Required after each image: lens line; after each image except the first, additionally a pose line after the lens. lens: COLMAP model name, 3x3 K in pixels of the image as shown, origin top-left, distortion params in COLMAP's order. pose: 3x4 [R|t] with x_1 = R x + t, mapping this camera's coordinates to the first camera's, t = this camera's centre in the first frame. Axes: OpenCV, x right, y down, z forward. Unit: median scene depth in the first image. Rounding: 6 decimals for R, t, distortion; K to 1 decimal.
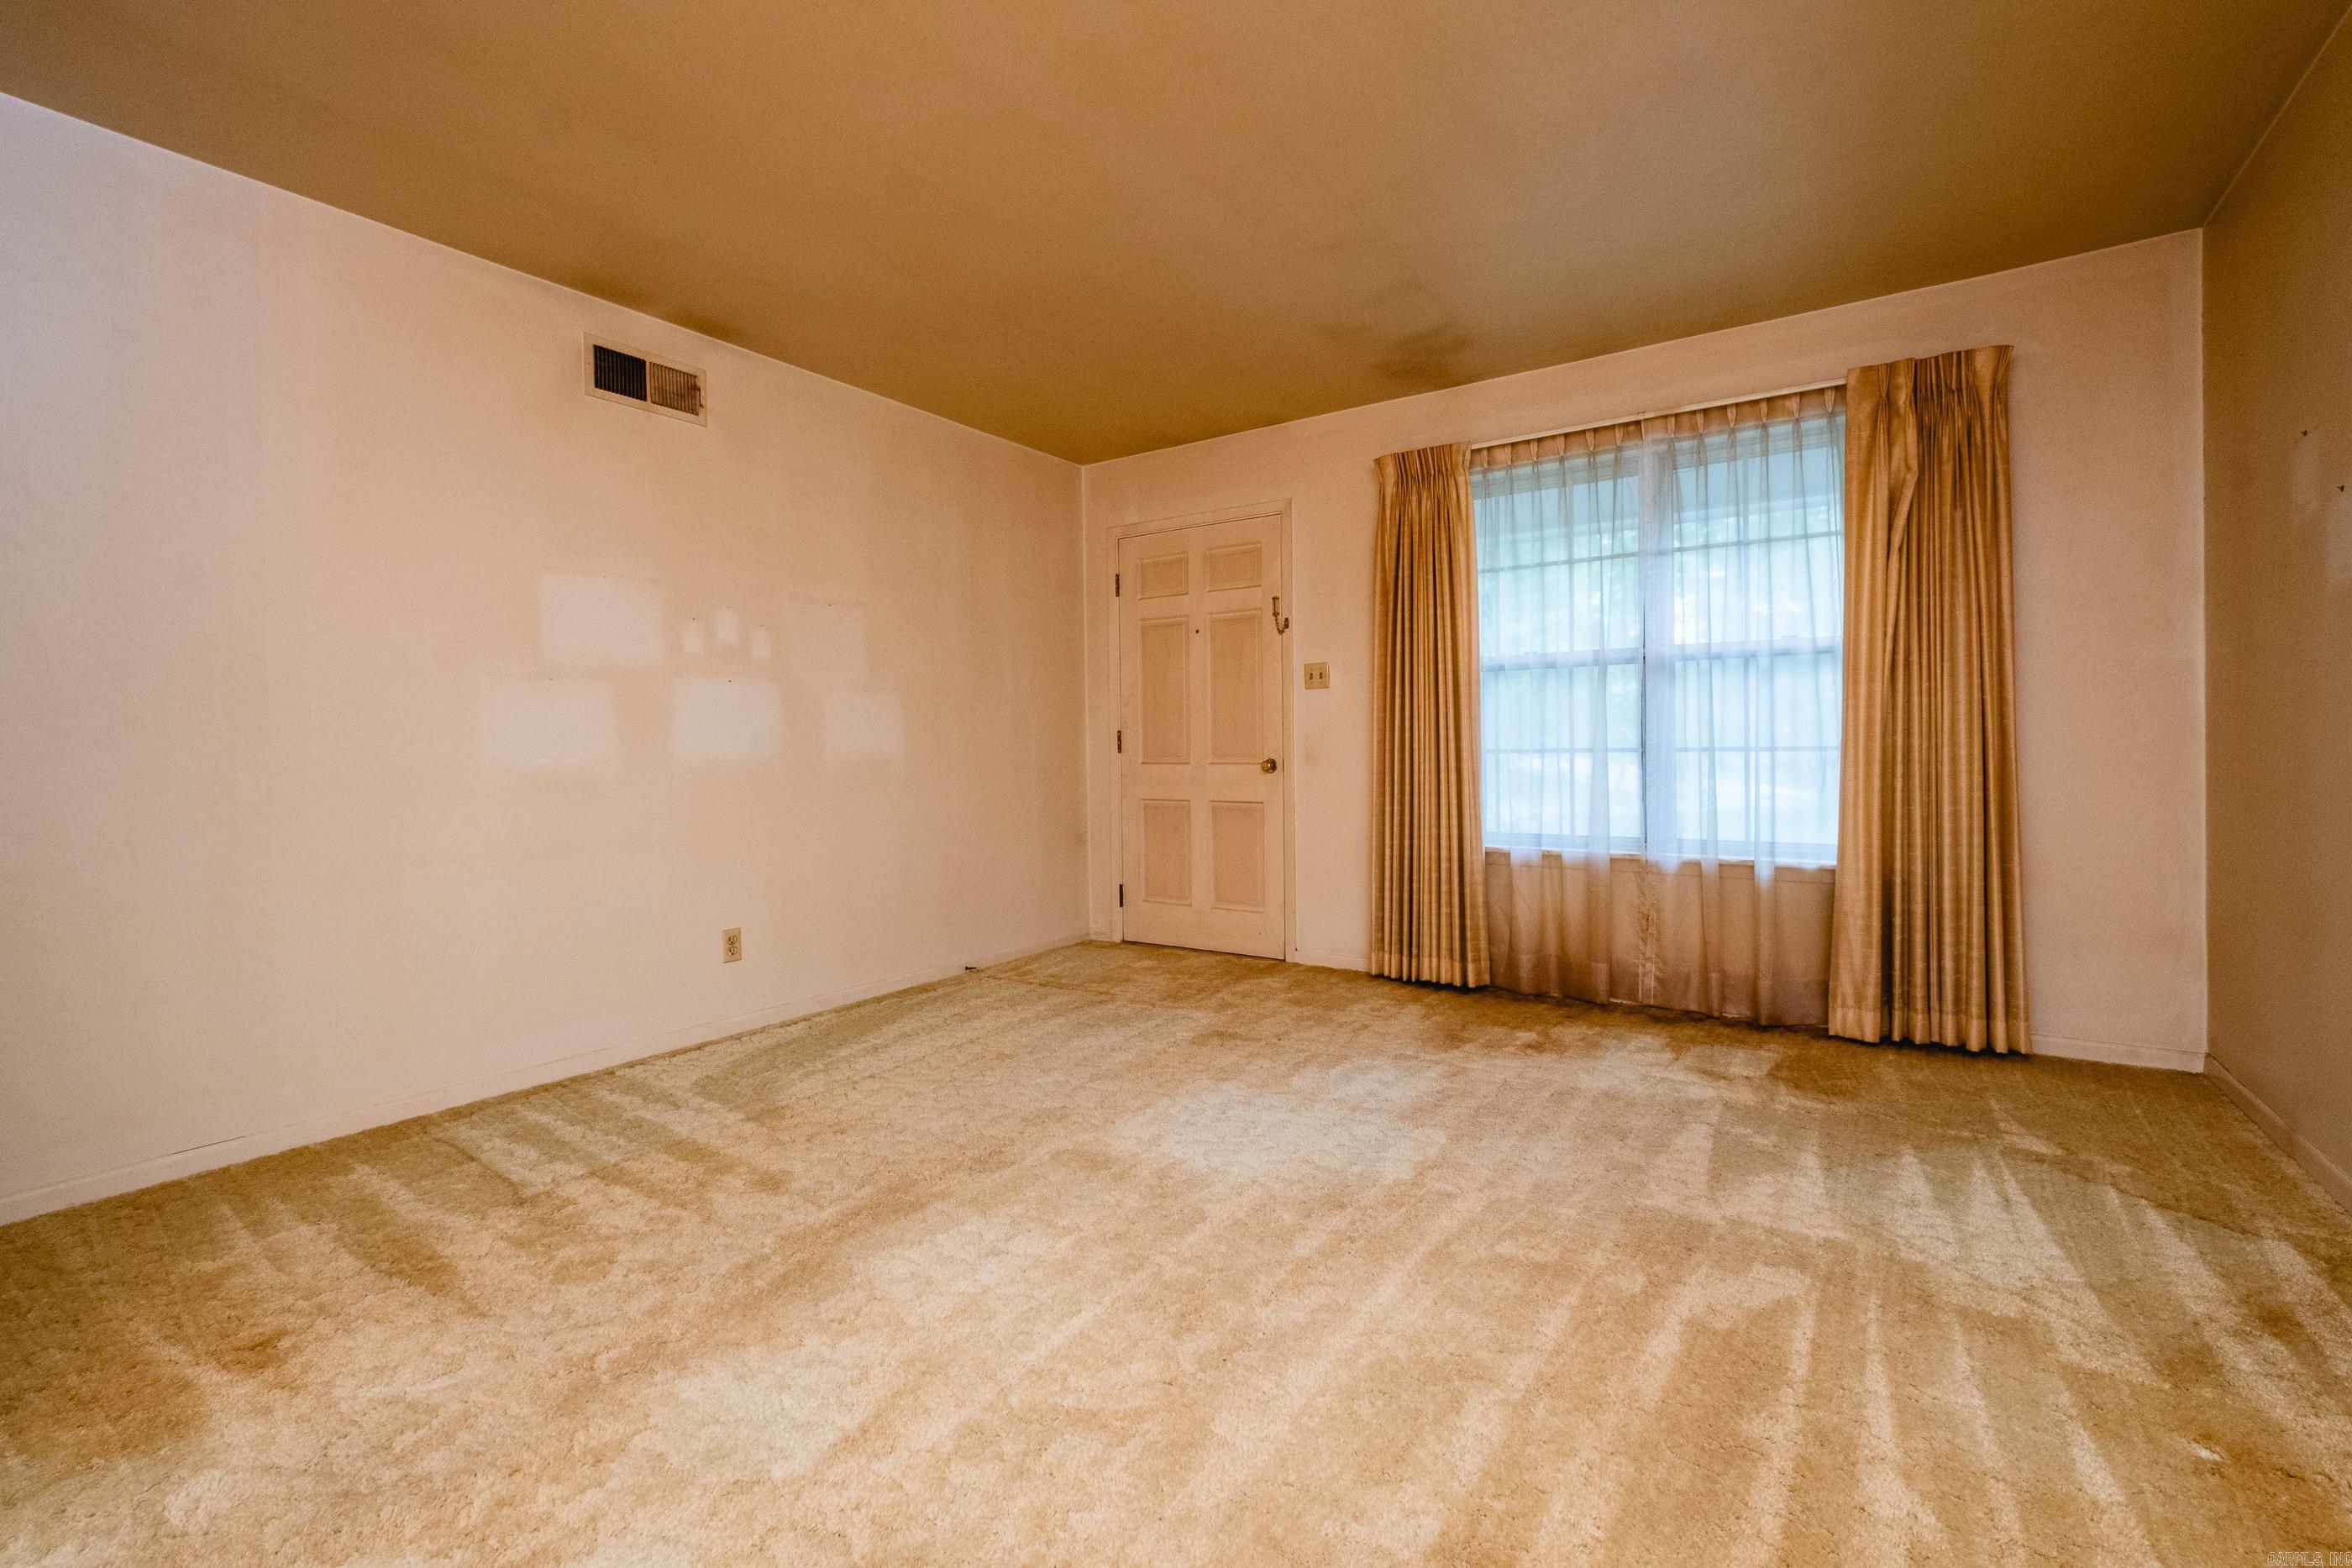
lens RADIAL K [[1038.1, 0, 1190.5], [0, 1038.1, 798.1], [0, 0, 1]] dist [0.000314, -0.000764]
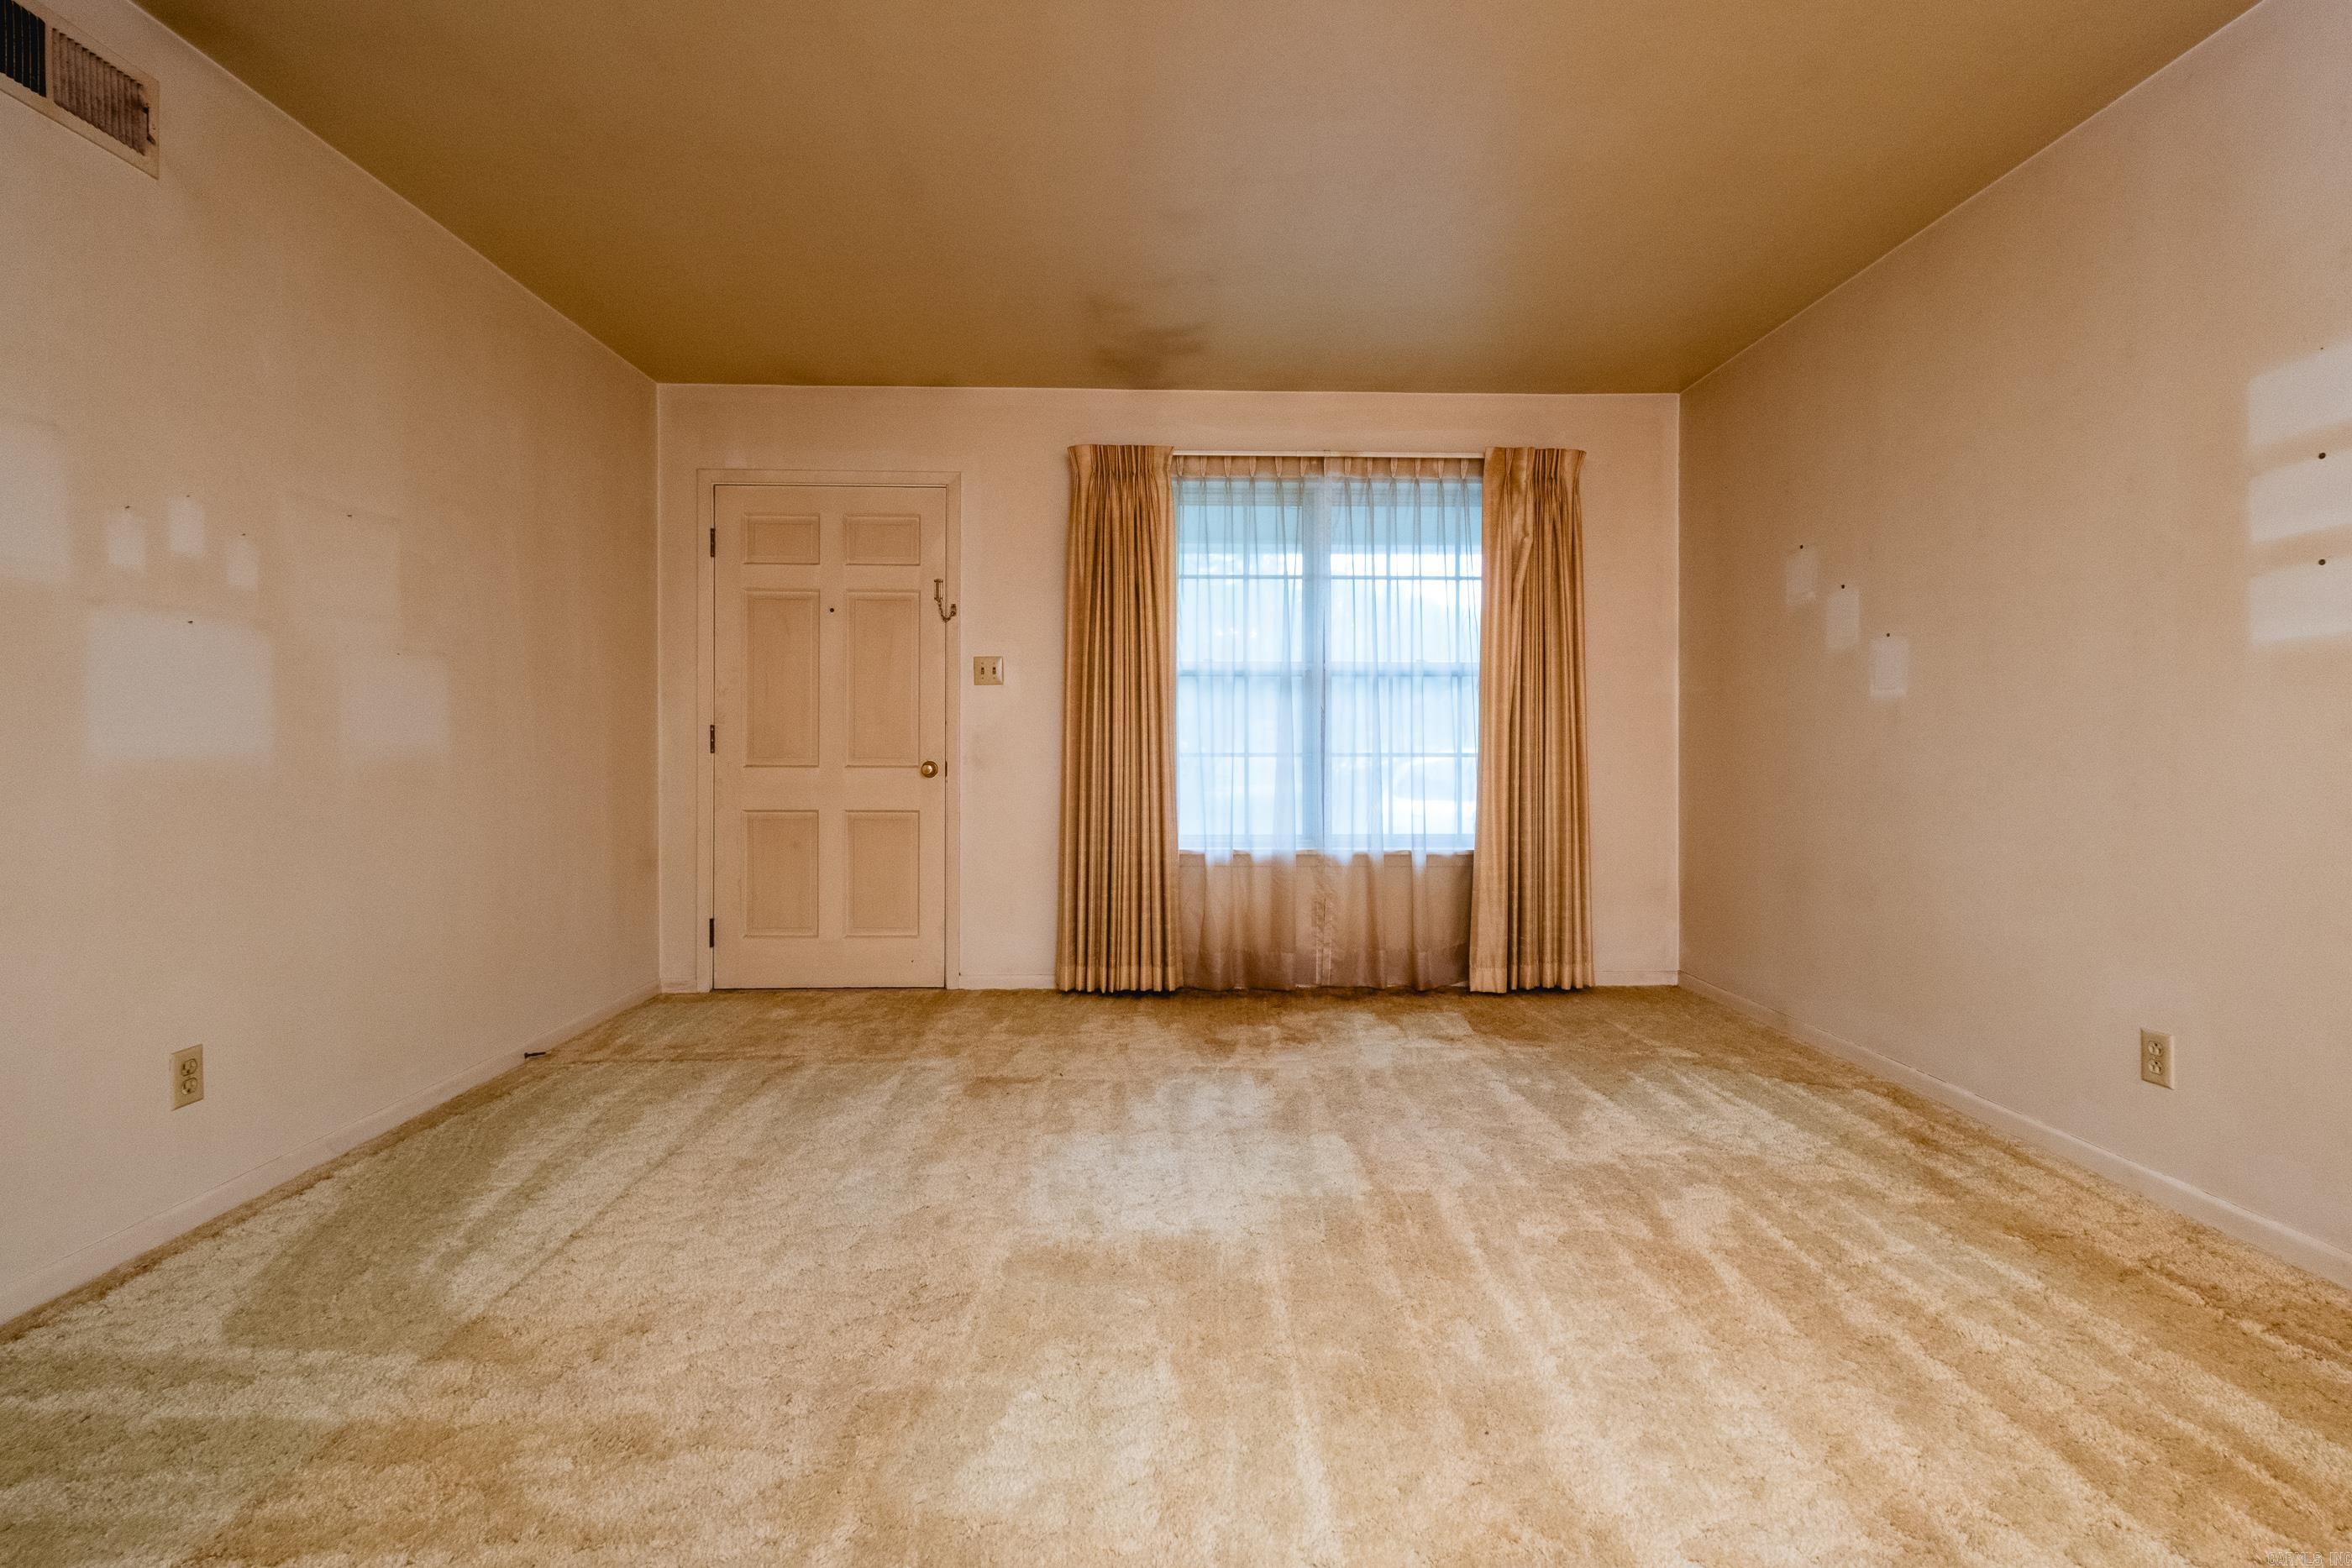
lens RADIAL K [[1032.7, 0, 1176.0], [0, 1032.7, 784.0], [0, 0, 1]] dist [0.000183, -0.001304]
pose [[0.808675, -0.007334, 0.588210, -0.334813], [0.018454, 0.999746, -0.012905, -0.004221], [-0.587967, 0.021291, 0.808605, 0.205161]]
